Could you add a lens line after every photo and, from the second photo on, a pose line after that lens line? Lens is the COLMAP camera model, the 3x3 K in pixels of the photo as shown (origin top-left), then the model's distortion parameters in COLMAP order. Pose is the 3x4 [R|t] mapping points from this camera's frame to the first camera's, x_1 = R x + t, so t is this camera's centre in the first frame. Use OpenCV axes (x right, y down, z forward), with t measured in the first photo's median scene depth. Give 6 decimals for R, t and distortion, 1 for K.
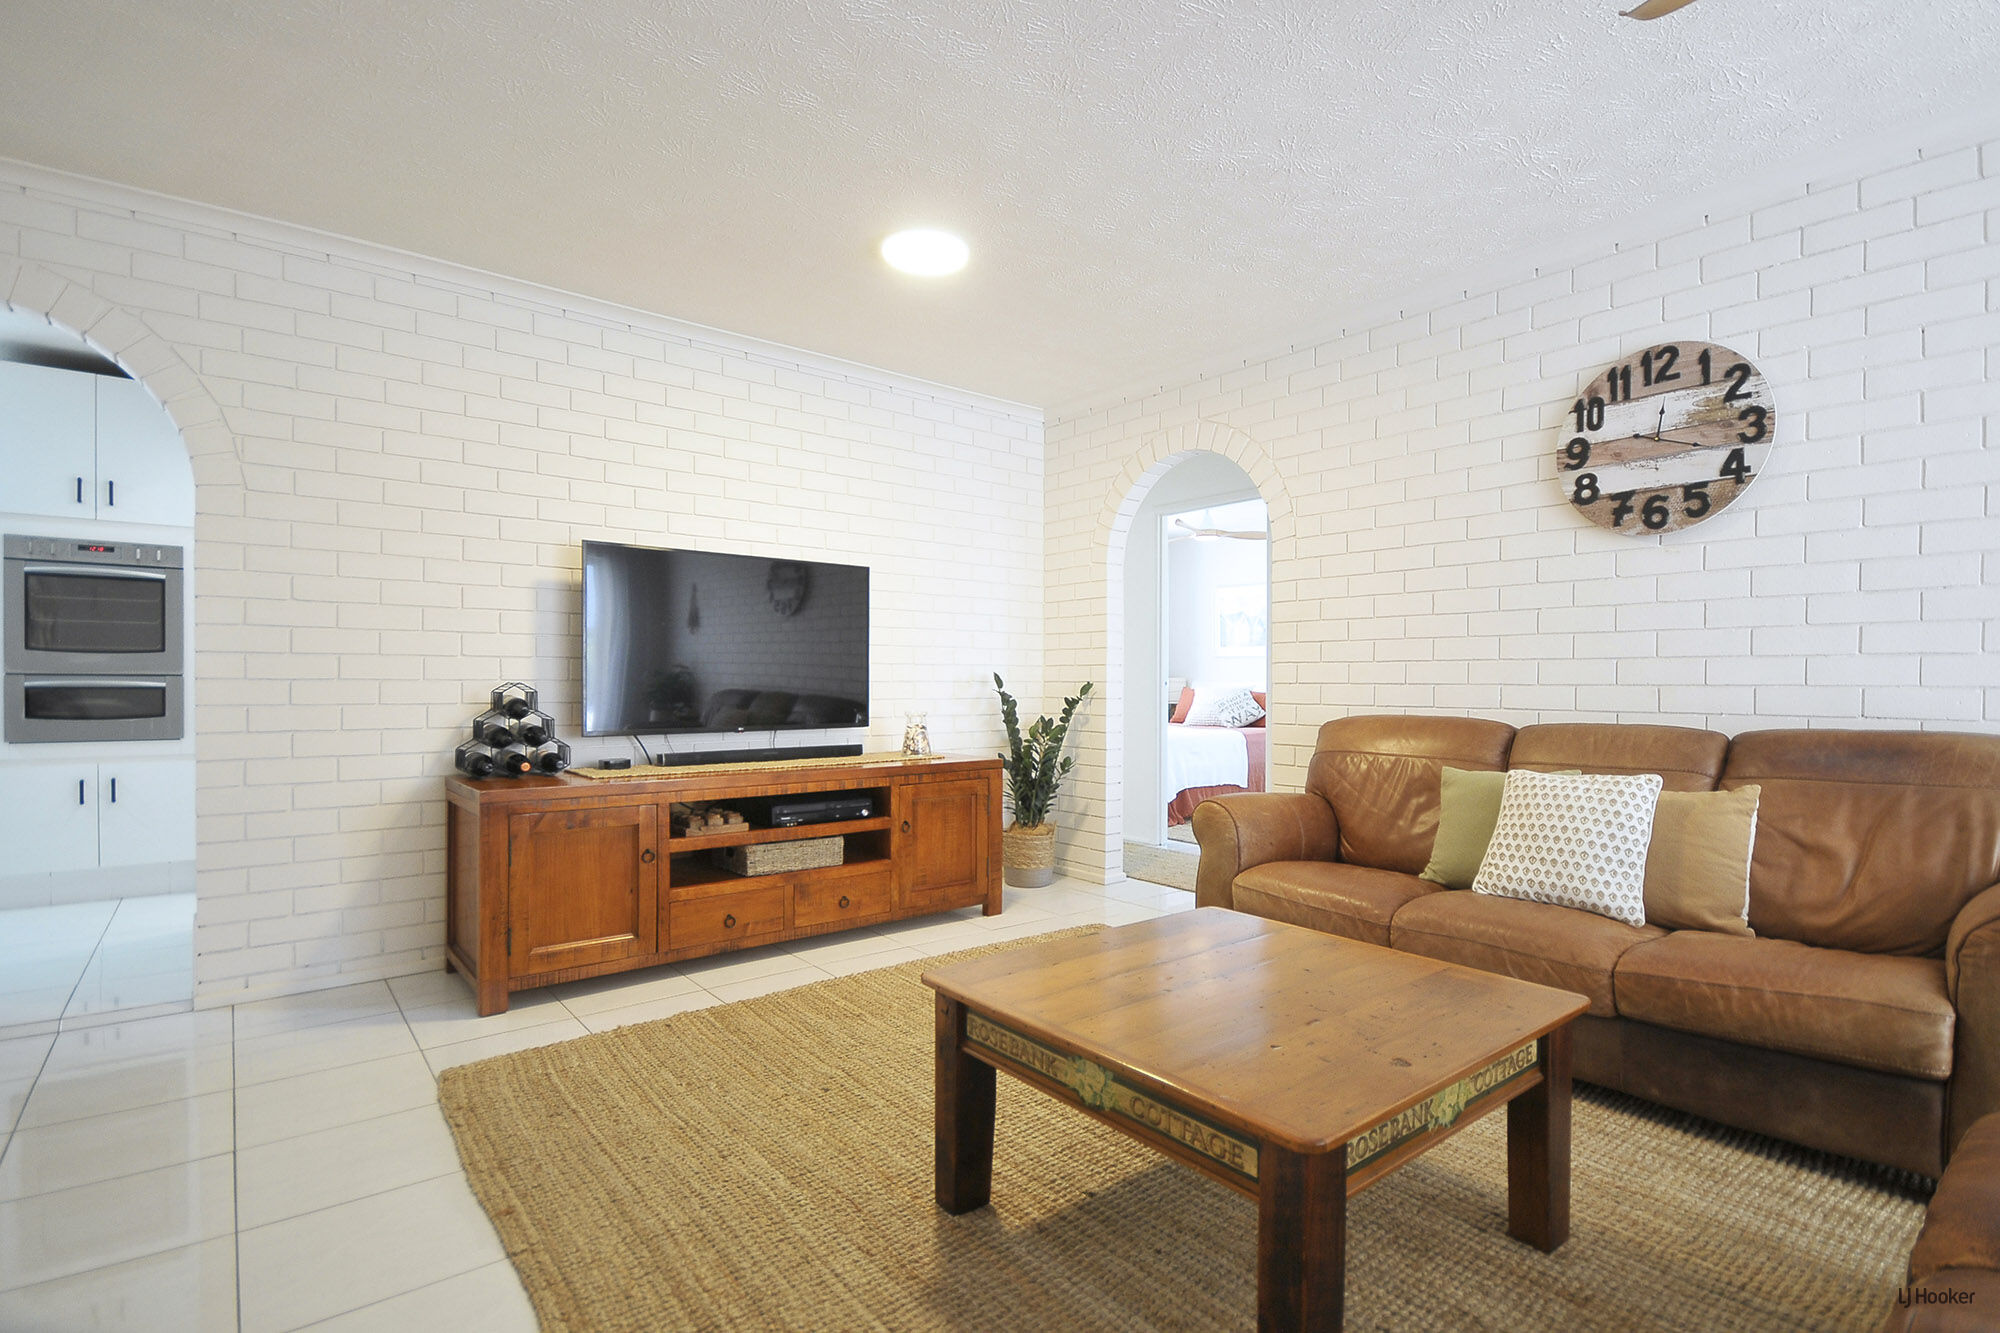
lens RADIAL K [[946.6, 0, 1006.2], [0, 946.6, 680.5], [0, 0, 1]] dist [0.018624, -0.004306]
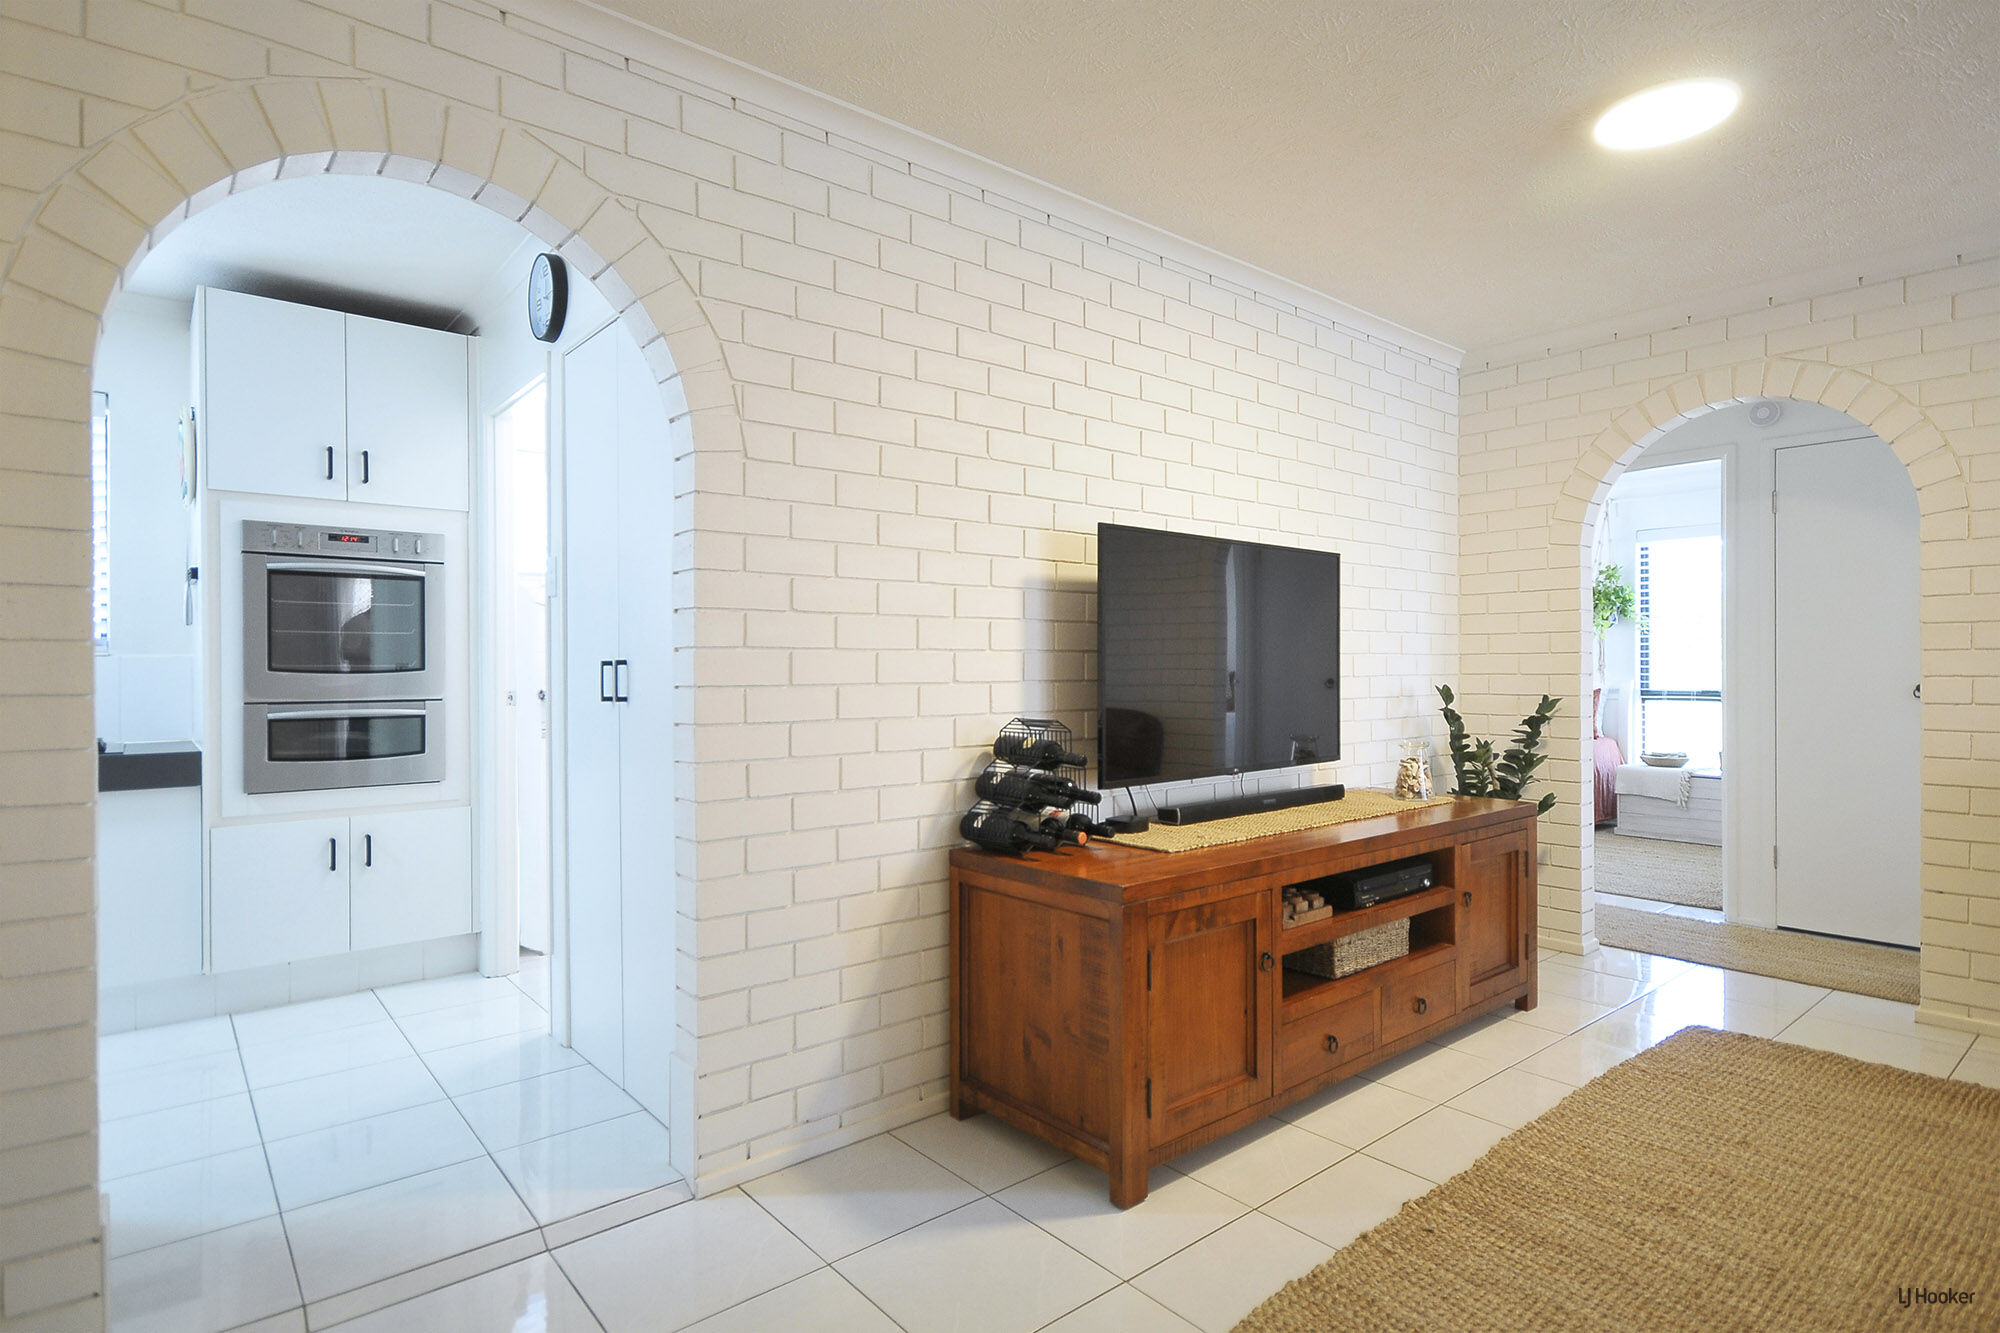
lens RADIAL K [[1022.4, 0, 997.1], [0, 1022.4, 666.4], [0, 0, 1]] dist [0.022988, 0.001790]
pose [[0.999945, -0.008201, 0.006480, -0.514018], [0.008203, 0.999966, -0.000253, -0.035744], [-0.006478, 0.000306, 0.999979, 0.197980]]
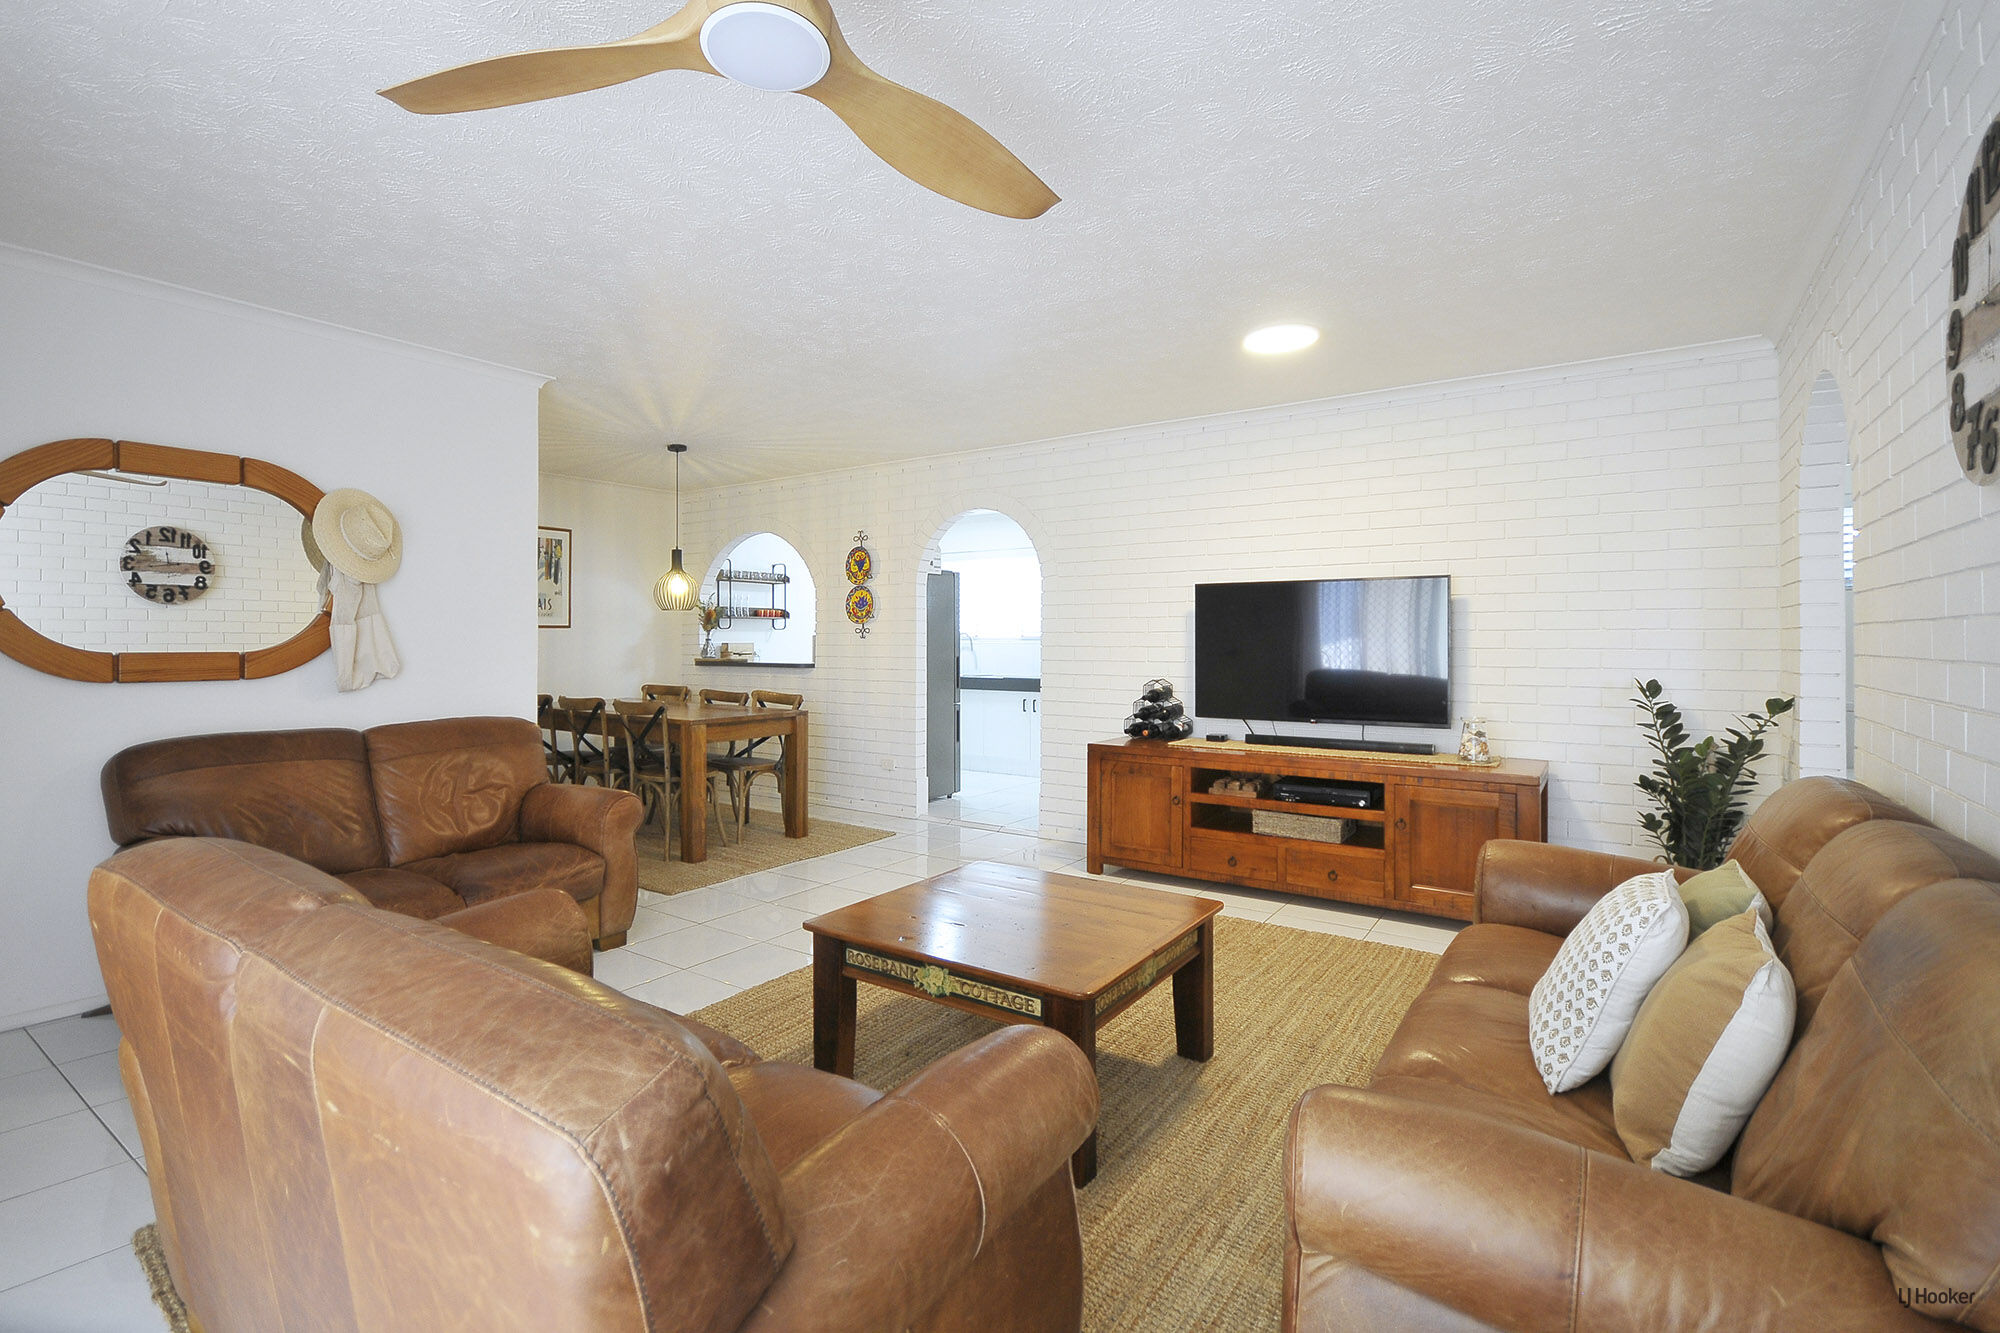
lens RADIAL K [[946.6, 0, 1005.0], [0, 946.6, 655.5], [0, 0, 1]] dist [0.018624, -0.004306]
pose [[0.305984, 0.013880, -0.951935, 0.823696], [-0.002349, 0.999902, 0.013825, -0.052460], [0.952034, -0.001994, 0.305987, 0.264617]]
